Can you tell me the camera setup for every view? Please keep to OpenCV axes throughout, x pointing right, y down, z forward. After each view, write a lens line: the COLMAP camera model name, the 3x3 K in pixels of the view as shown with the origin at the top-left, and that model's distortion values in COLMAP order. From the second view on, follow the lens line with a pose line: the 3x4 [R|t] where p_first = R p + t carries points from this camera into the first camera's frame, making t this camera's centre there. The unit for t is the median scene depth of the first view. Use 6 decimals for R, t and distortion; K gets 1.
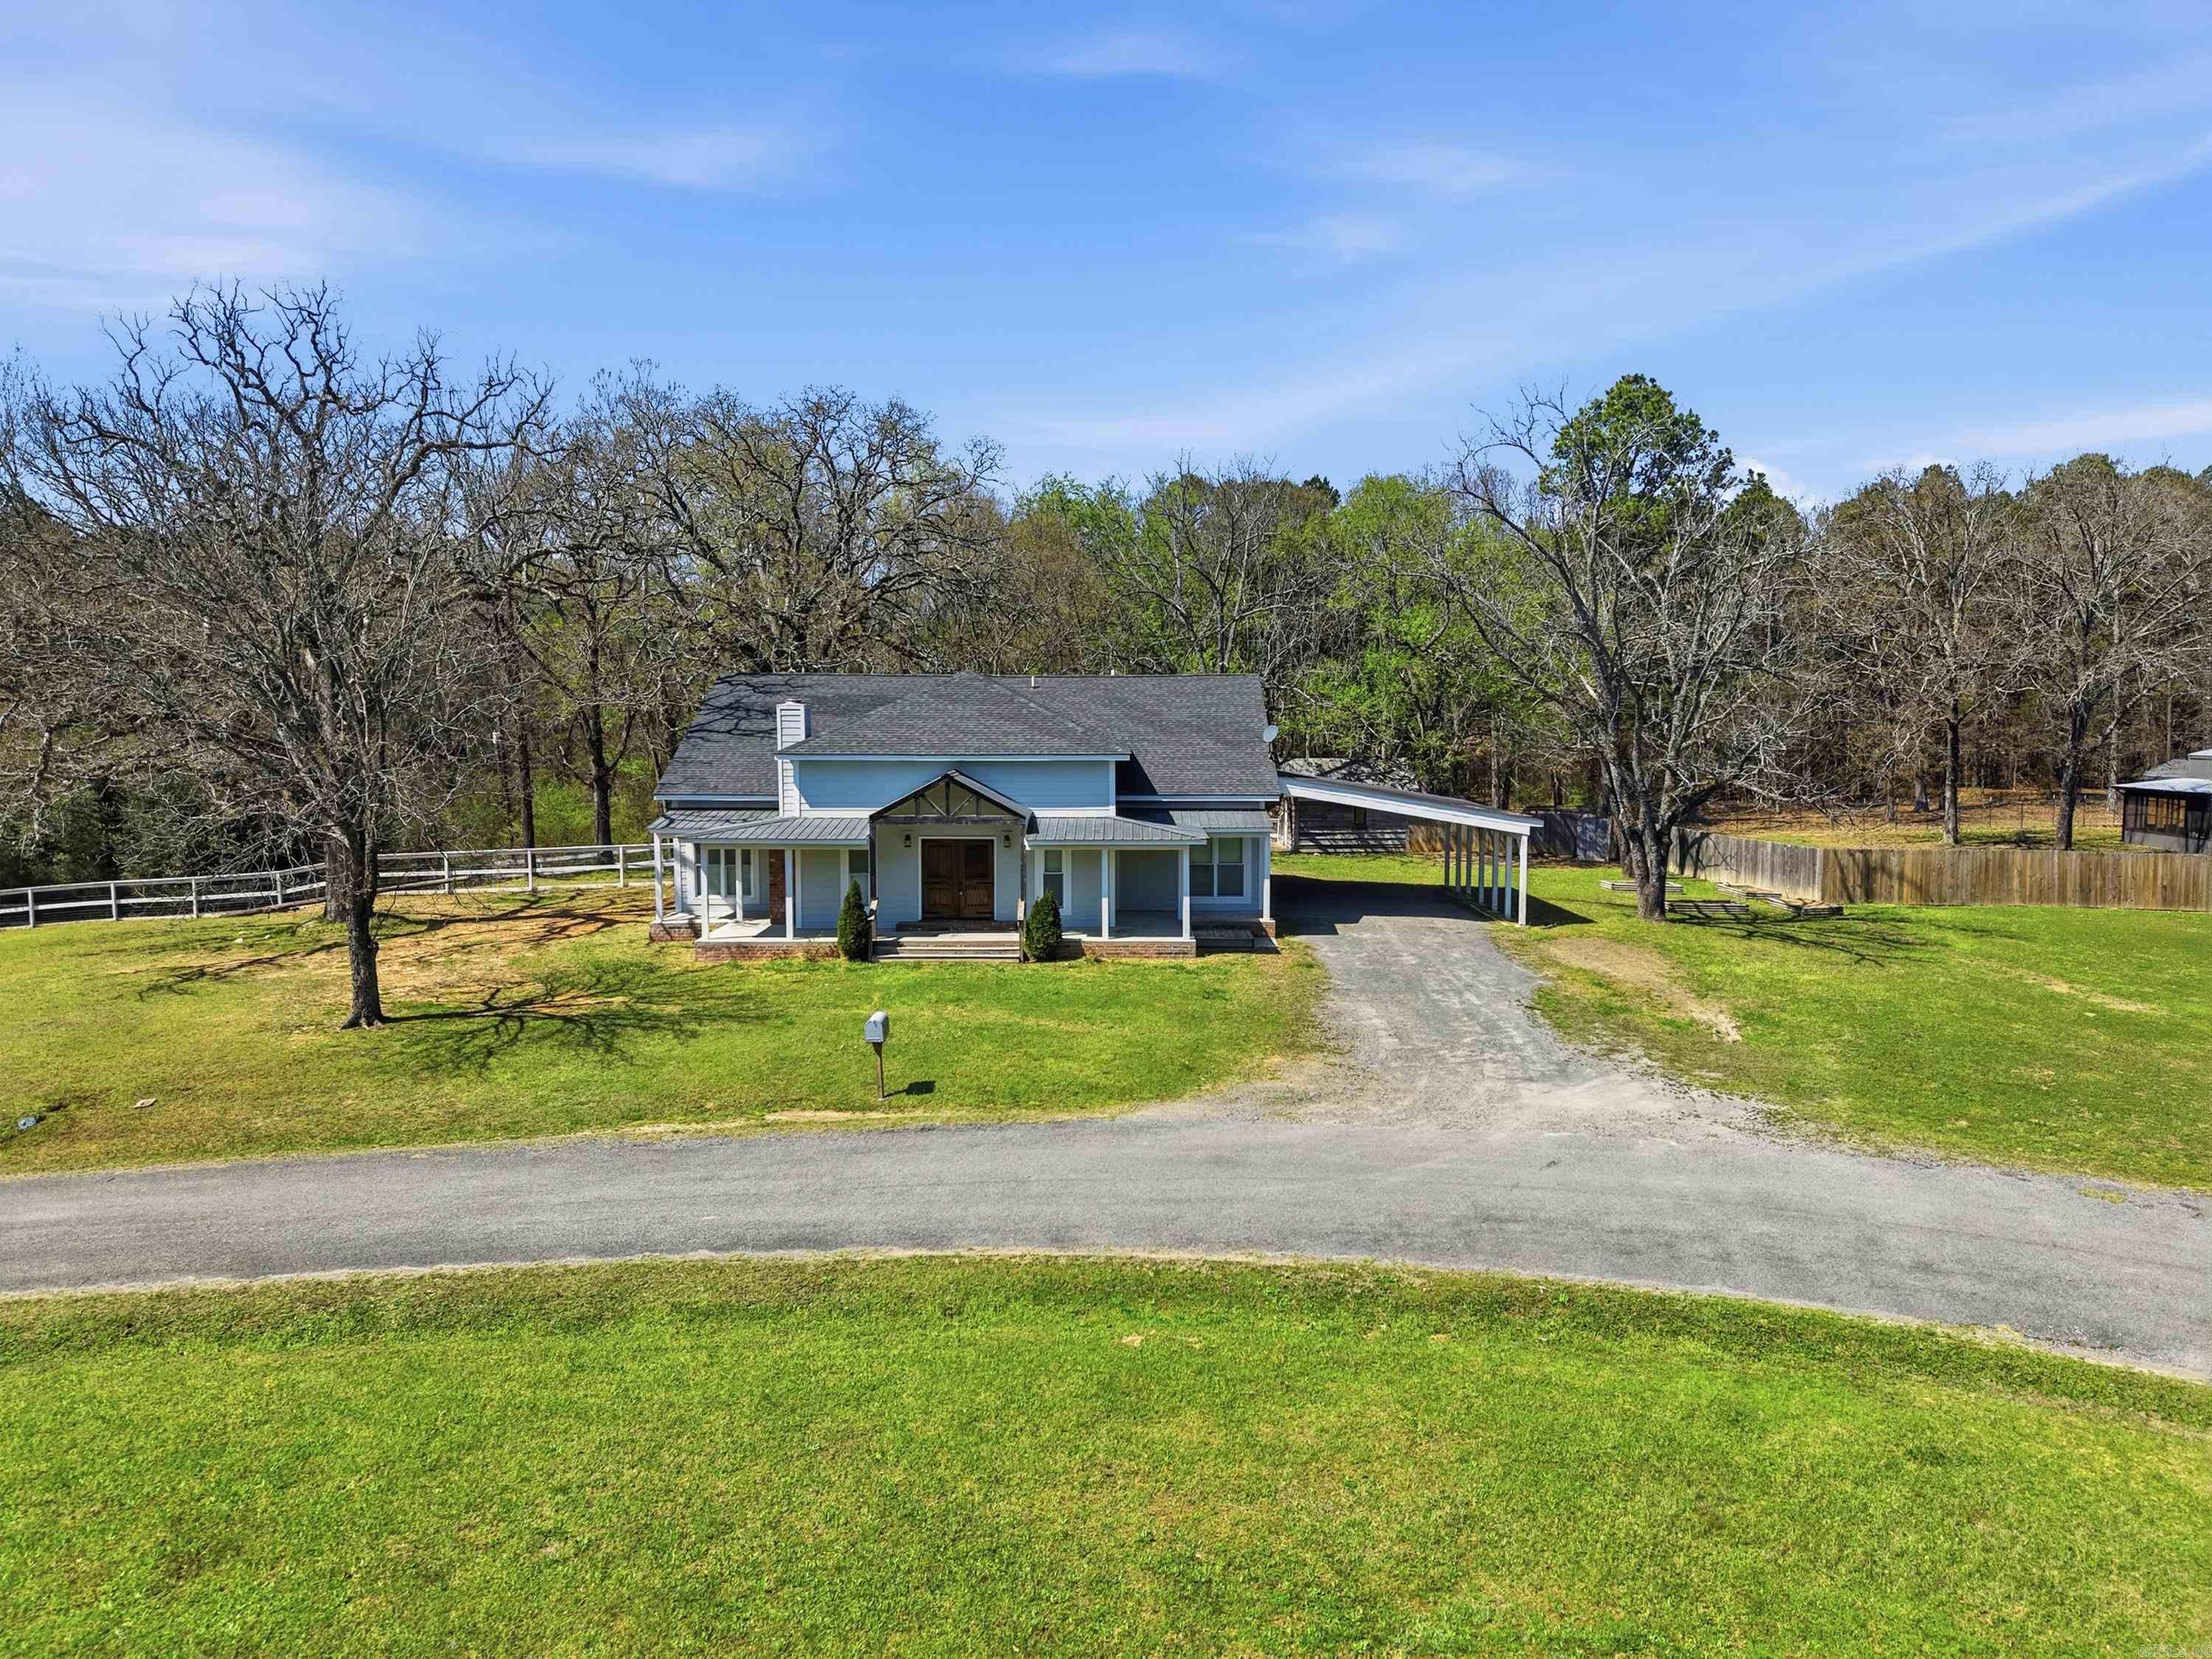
lens RADIAL K [[1469.0, 0, 1107.0], [0, 1469.0, 838.4], [0, 0, 1]] dist [0.024028, -0.017499]
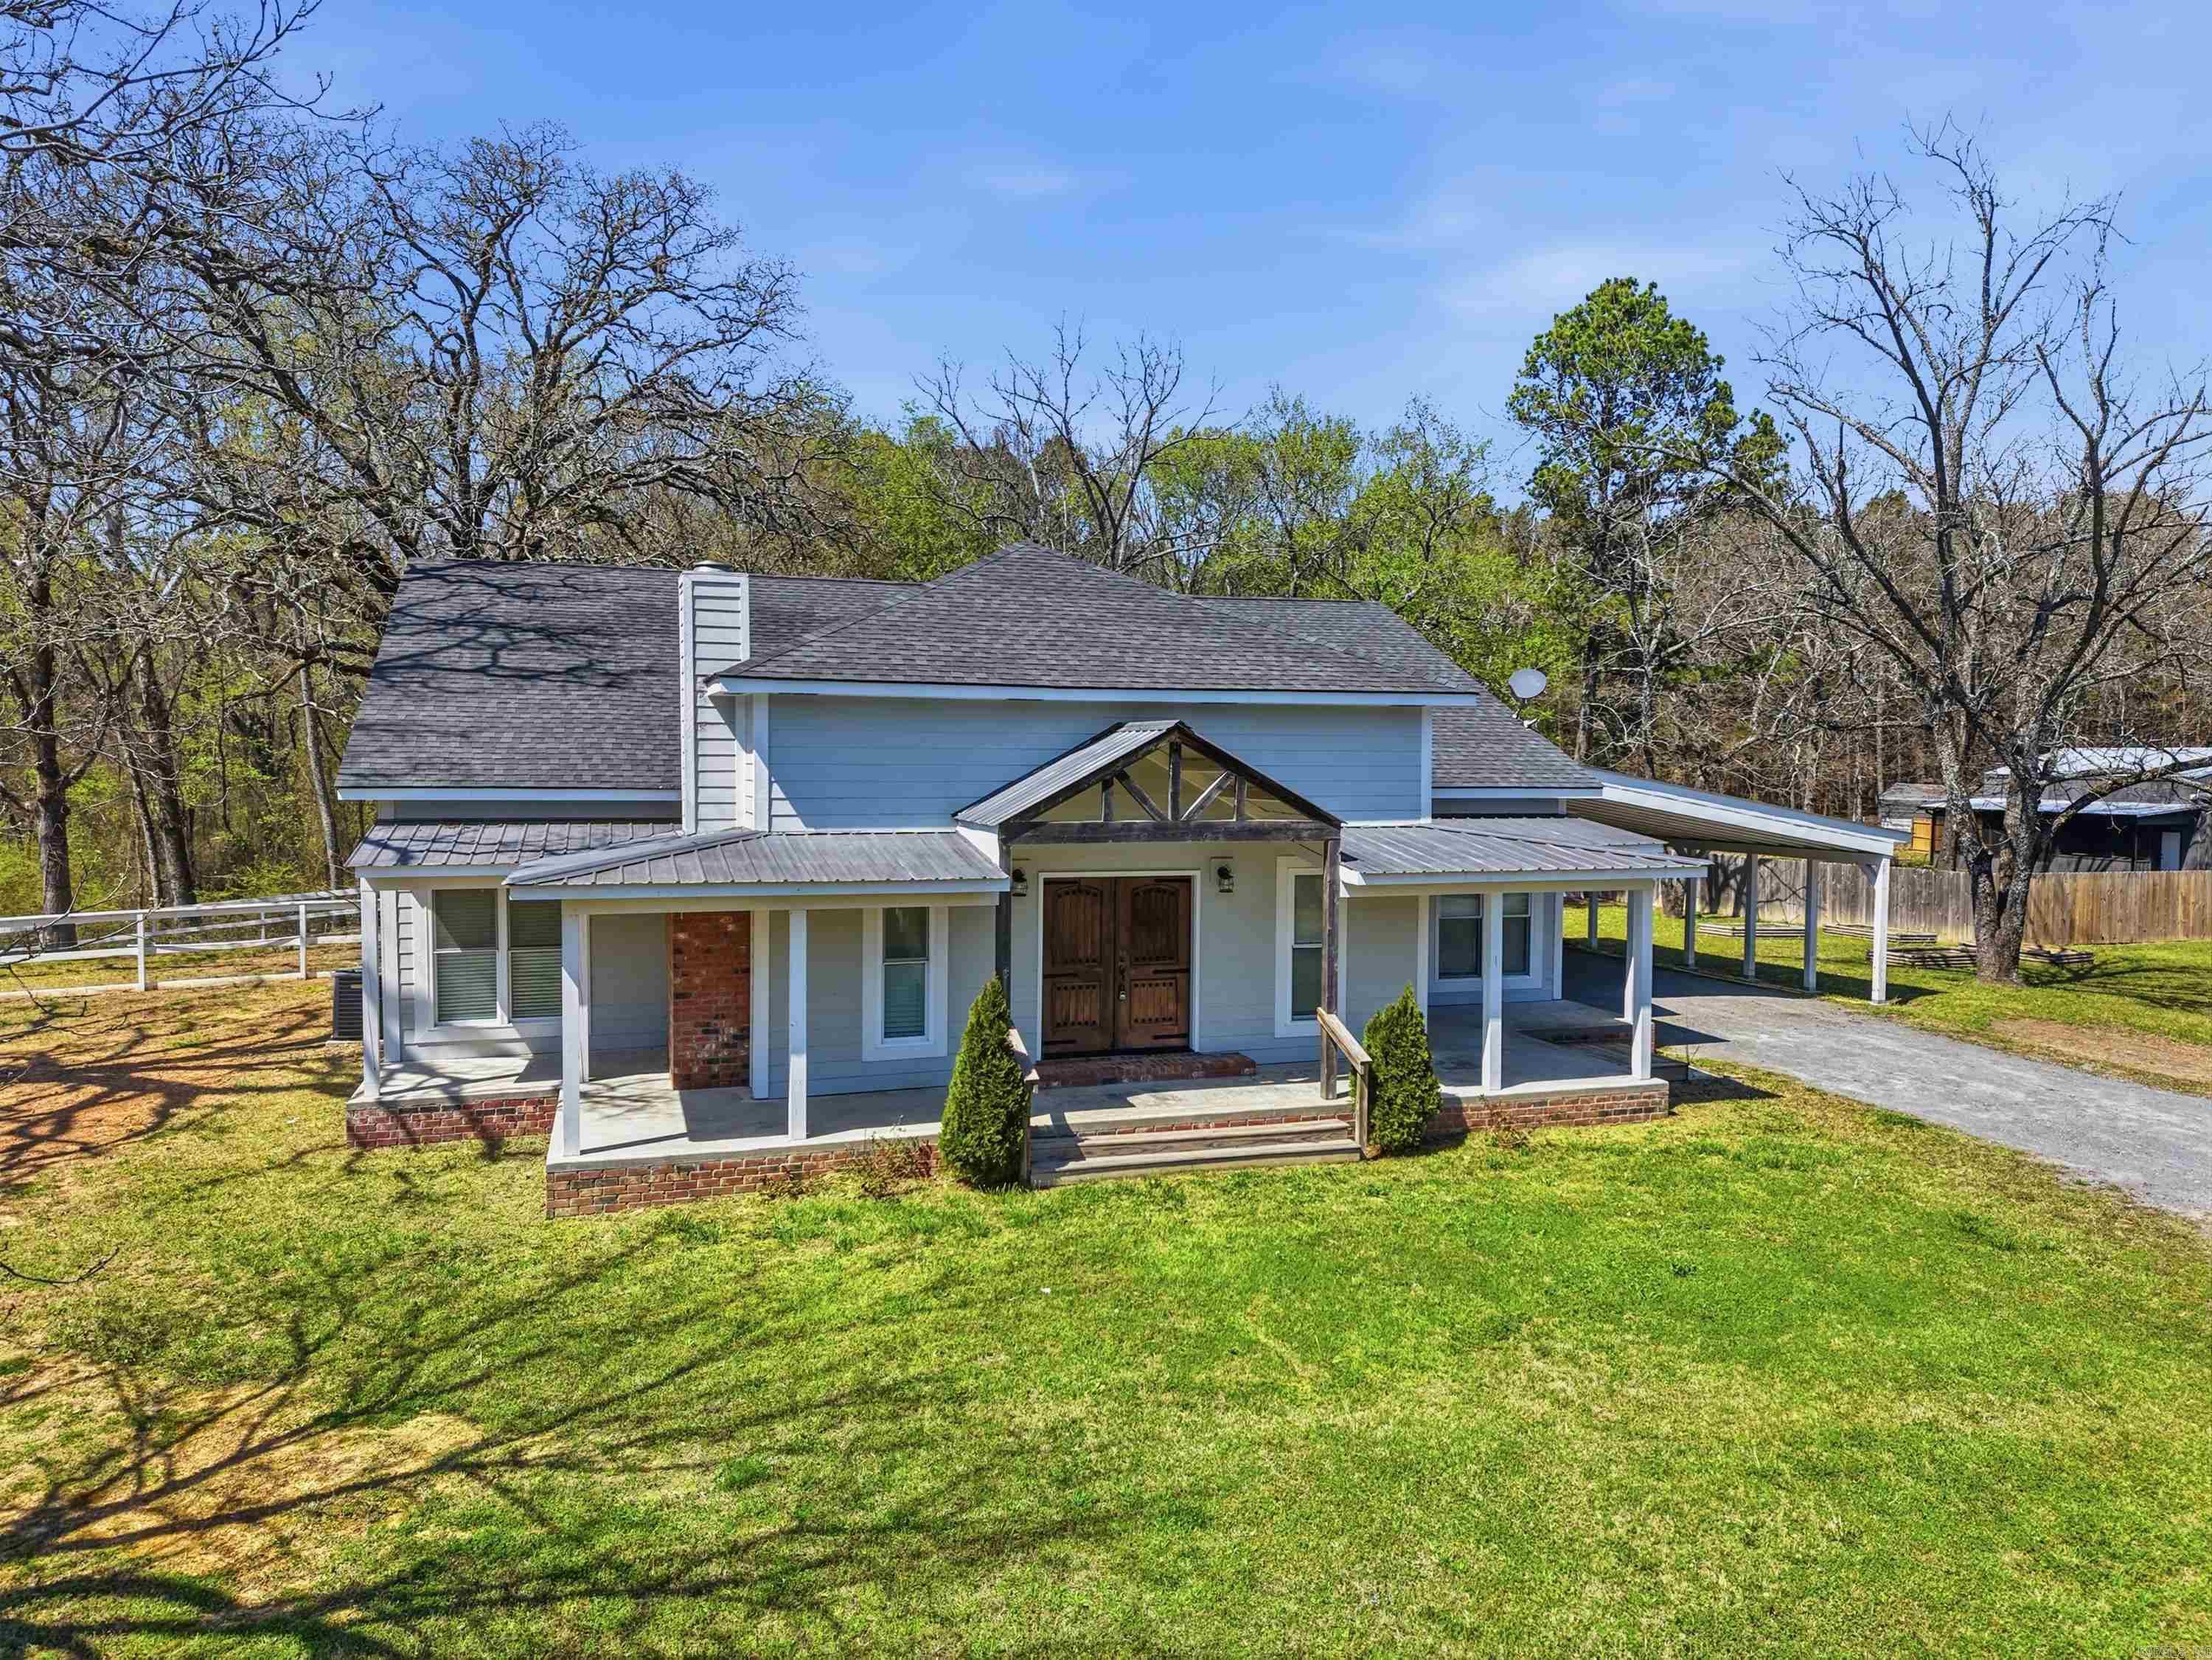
lens RADIAL K [[1469.2, 0, 1110.4], [0, 1469.2, 824.8], [0, 0, 1]] dist [0.024028, -0.017499]
pose [[0.946779, -0.008697, 0.321768, -0.264595], [0.022376, 0.998995, -0.038837, 0.001887], [-0.321107, 0.043970, 0.946022, 0.602398]]
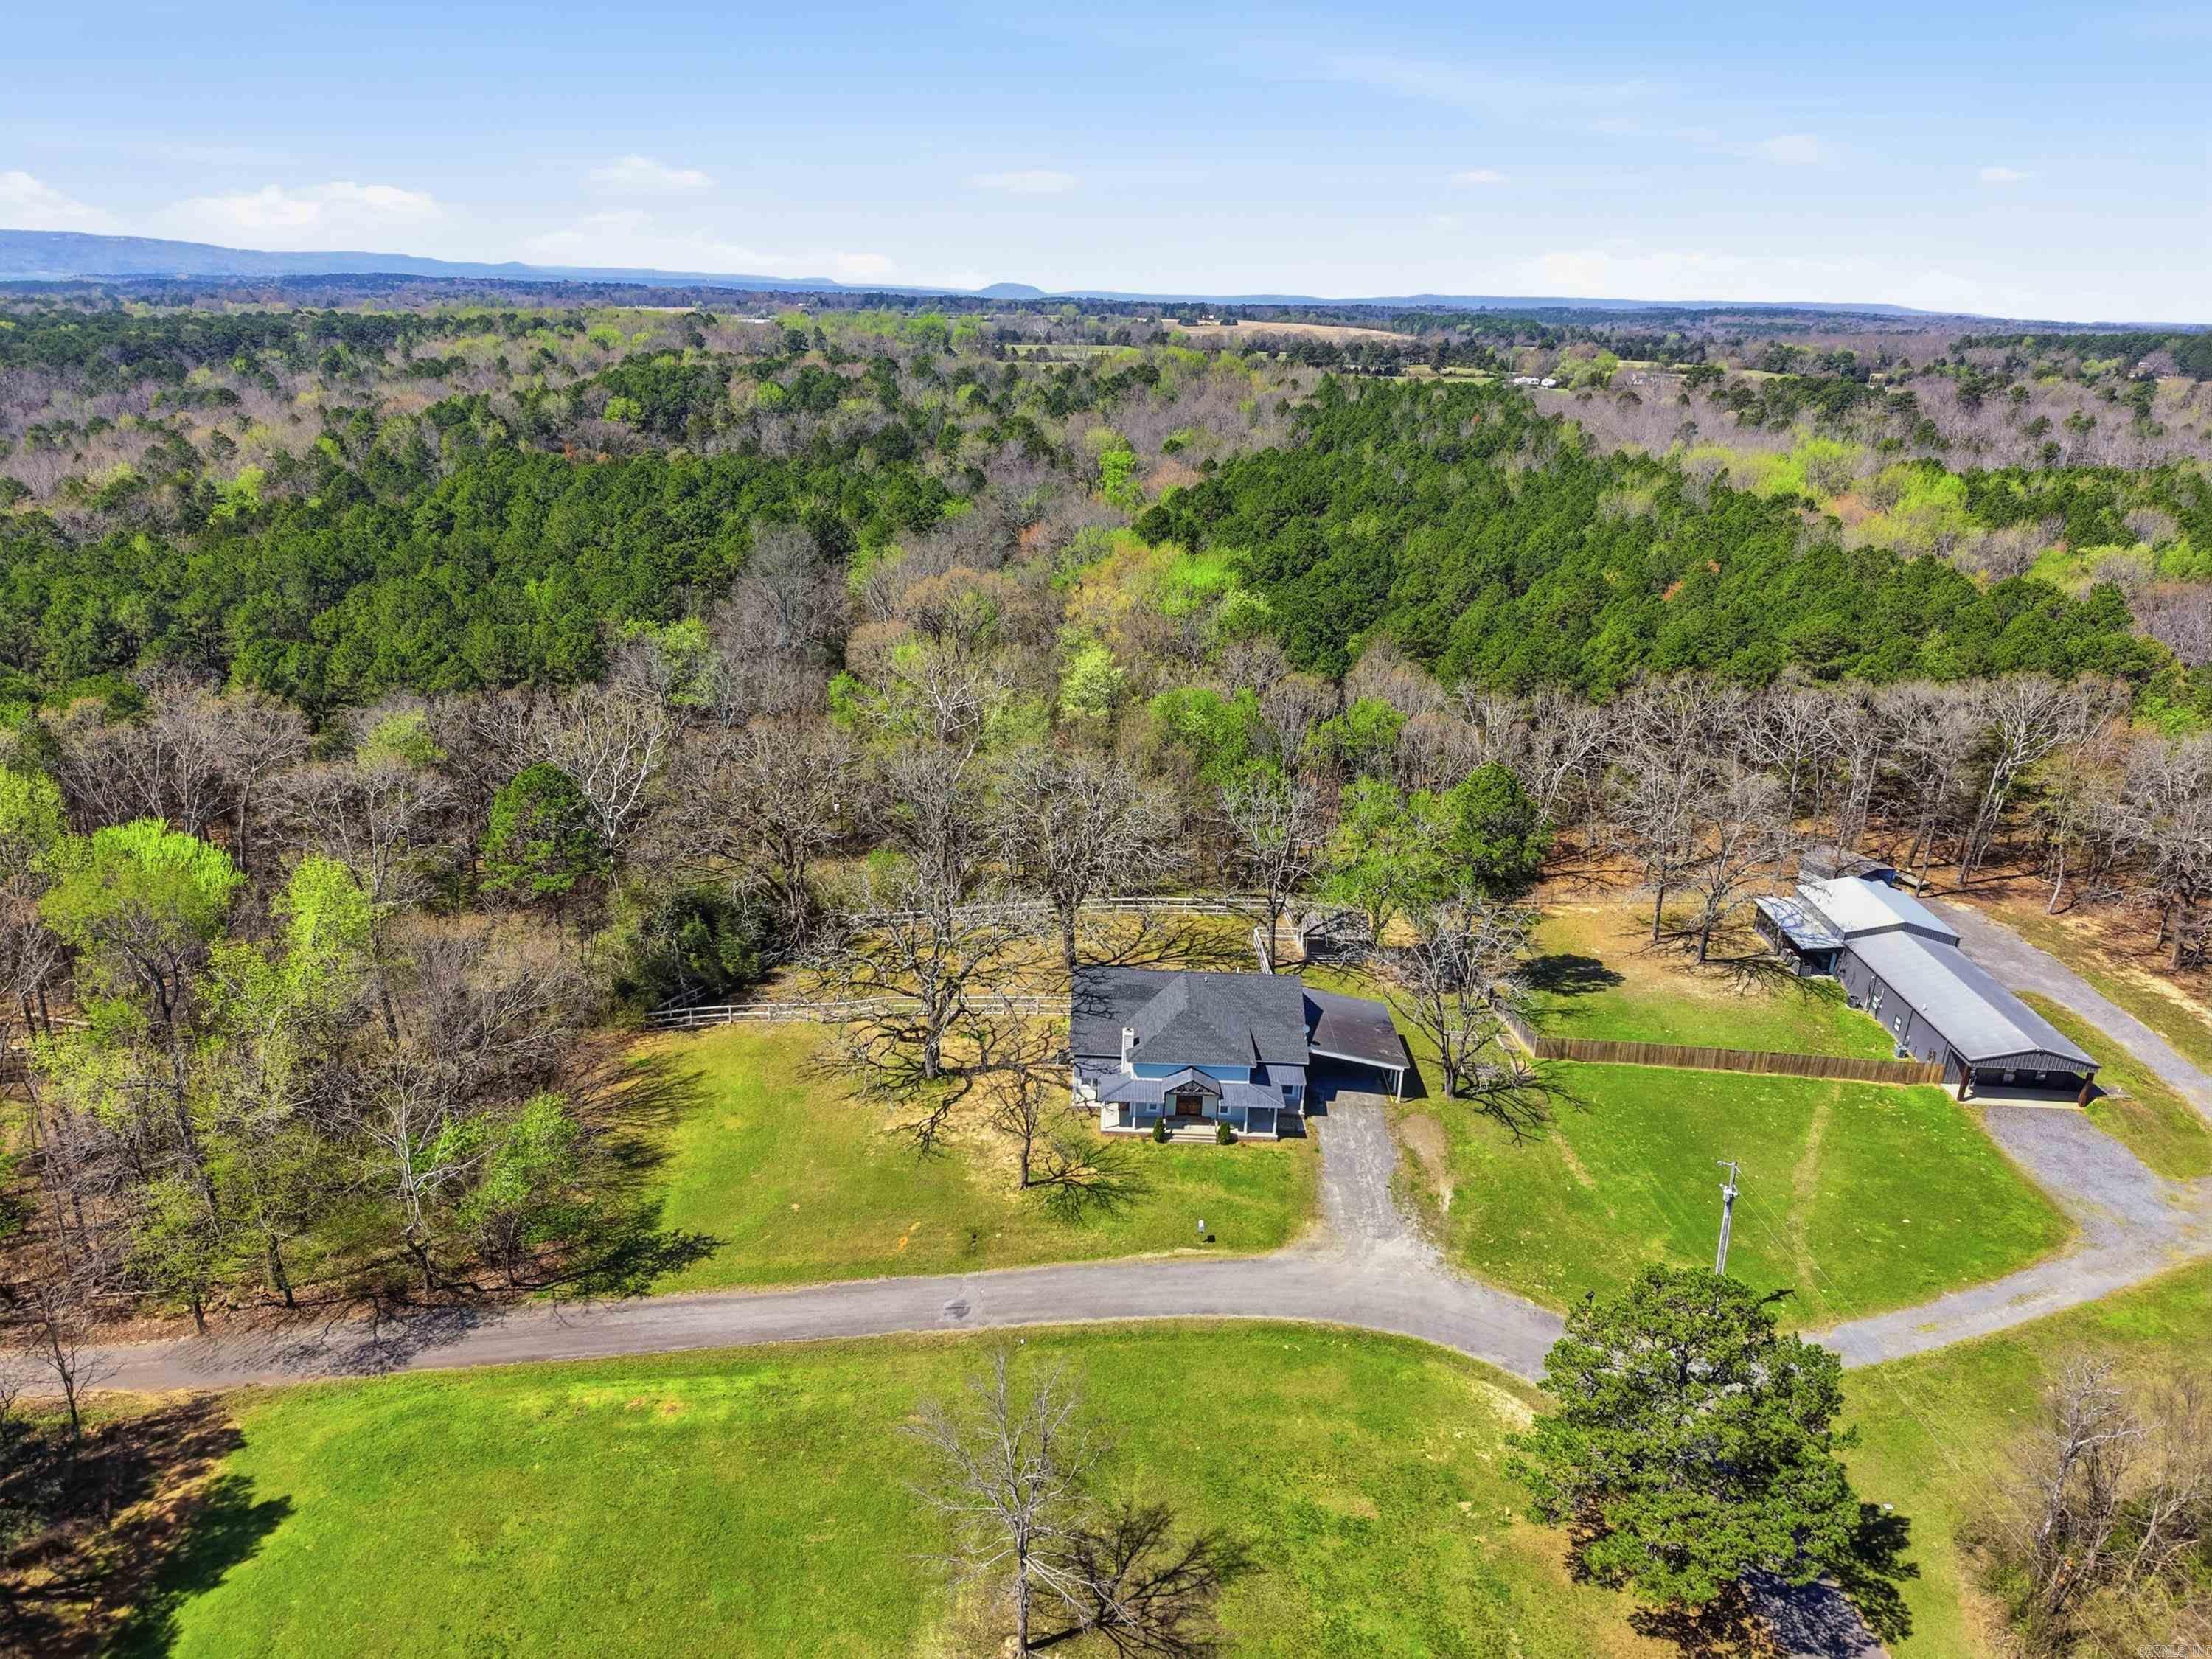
lens RADIAL K [[1469.0, 0, 1095.0], [0, 1469.0, 829.0], [0, 0, 1]] dist [0.024028, -0.017499]
pose [[0.999490, 0.028798, 0.013826, -0.348626], [-0.031419, 0.964400, 0.262575, -1.236477], [-0.005772, -0.262875, 0.964813, -1.582339]]
